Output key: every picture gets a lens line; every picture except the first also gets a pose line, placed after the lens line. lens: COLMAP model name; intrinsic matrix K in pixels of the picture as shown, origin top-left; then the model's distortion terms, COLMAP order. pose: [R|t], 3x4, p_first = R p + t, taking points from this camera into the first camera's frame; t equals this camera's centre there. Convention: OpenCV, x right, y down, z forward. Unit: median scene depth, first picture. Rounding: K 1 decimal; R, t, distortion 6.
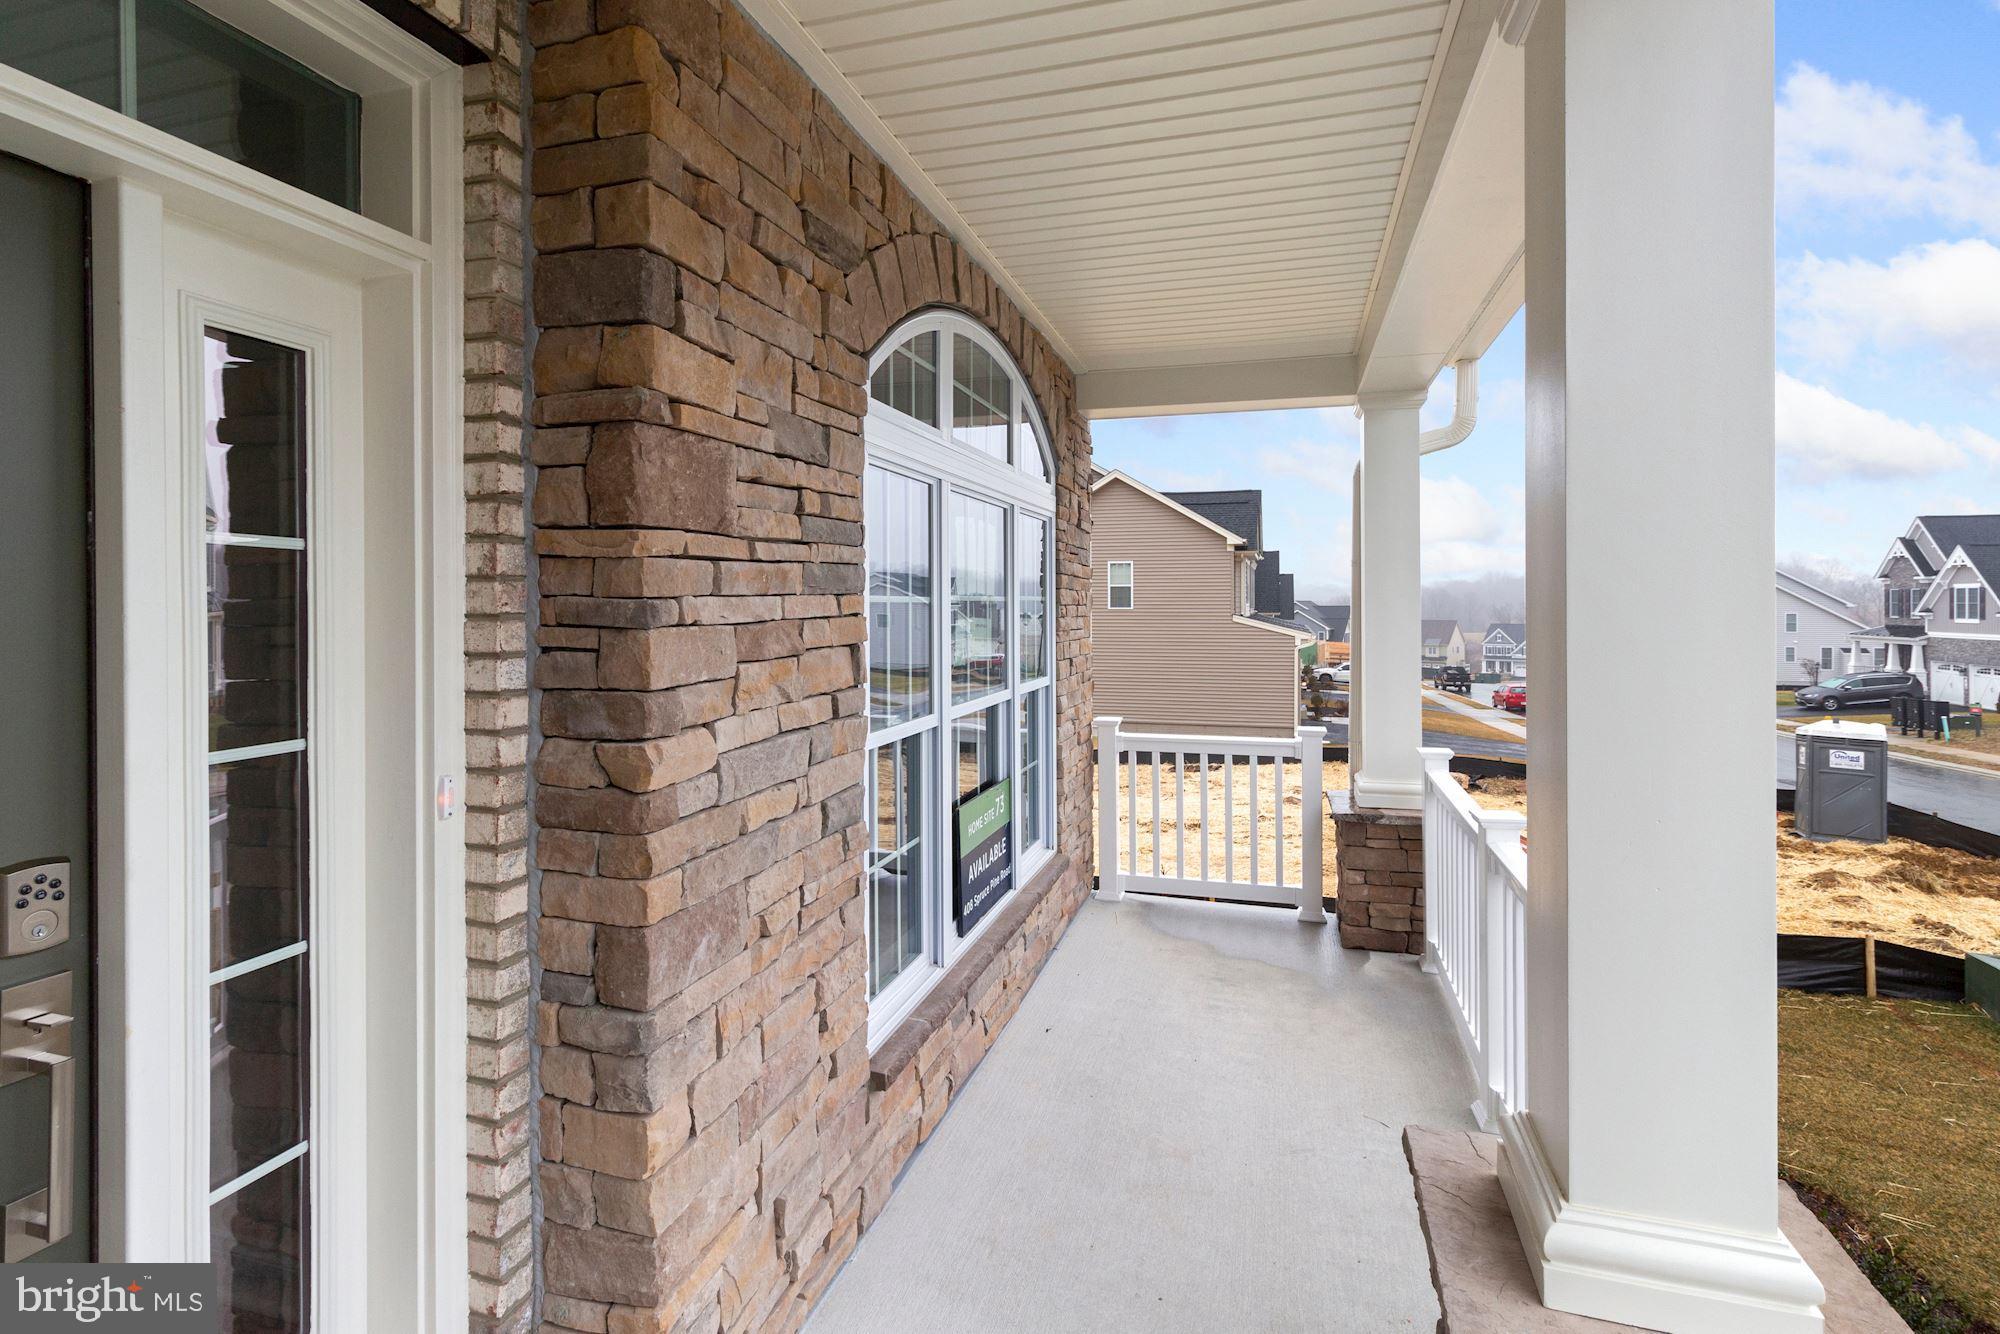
lens RADIAL K [[935.7, 0, 1004.5], [0, 935.7, 615.5], [0, 0, 1]] dist [-0.000046, 0.000012]
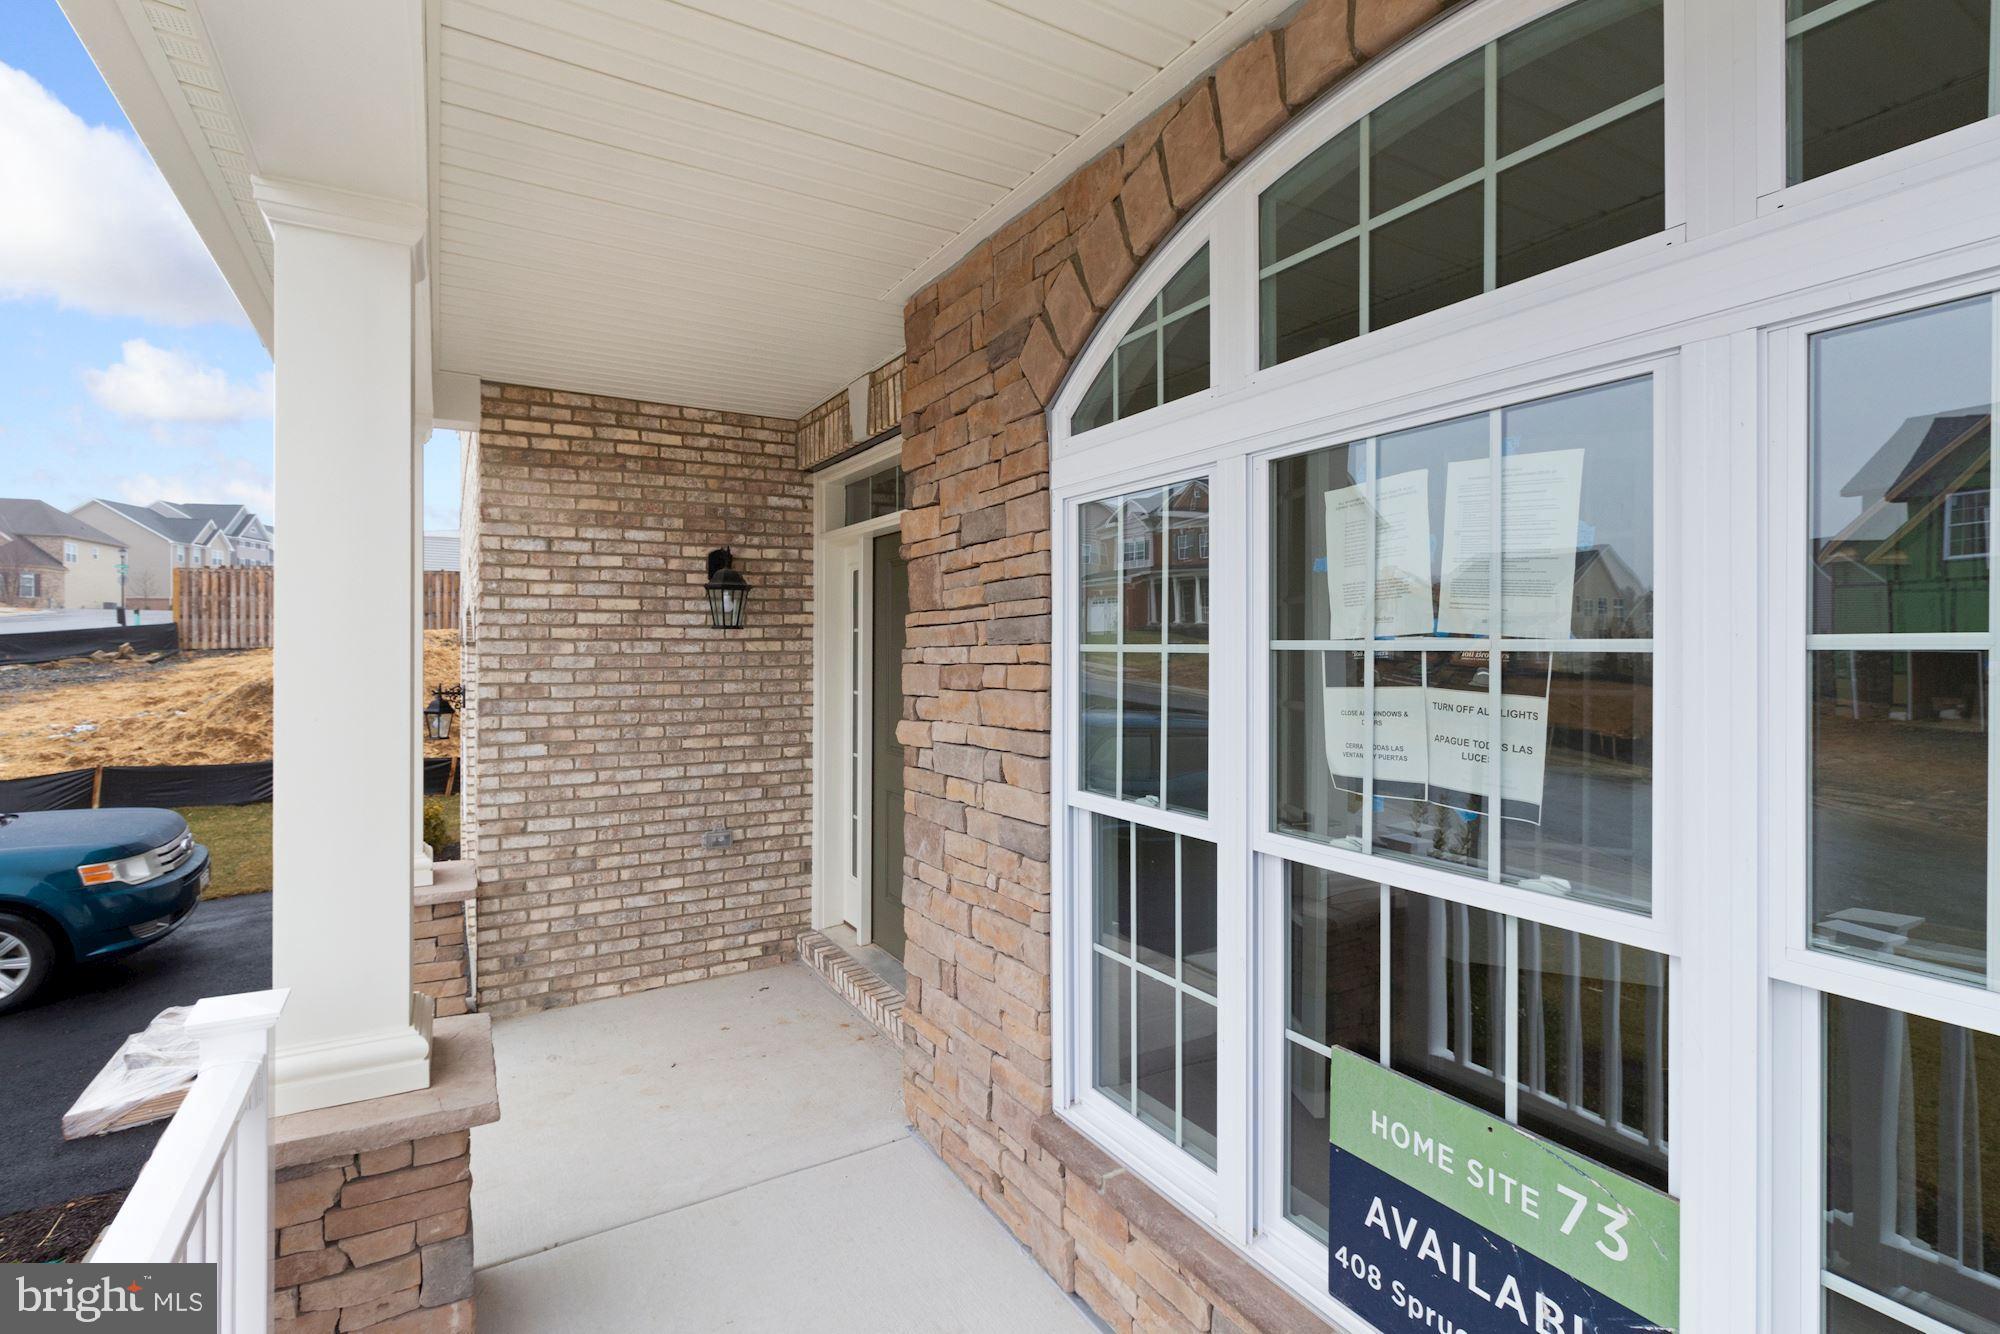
lens RADIAL K [[935.7, 0, 1004.5], [0, 935.7, 615.5], [0, 0, 1]] dist [-0.000046, 0.000012]
pose [[-0.679414, -0.015176, -0.733598, 0.728979], [-0.001341, 0.999810, -0.019442, -0.039107], [0.733754, -0.012225, -0.679306, 1.924680]]
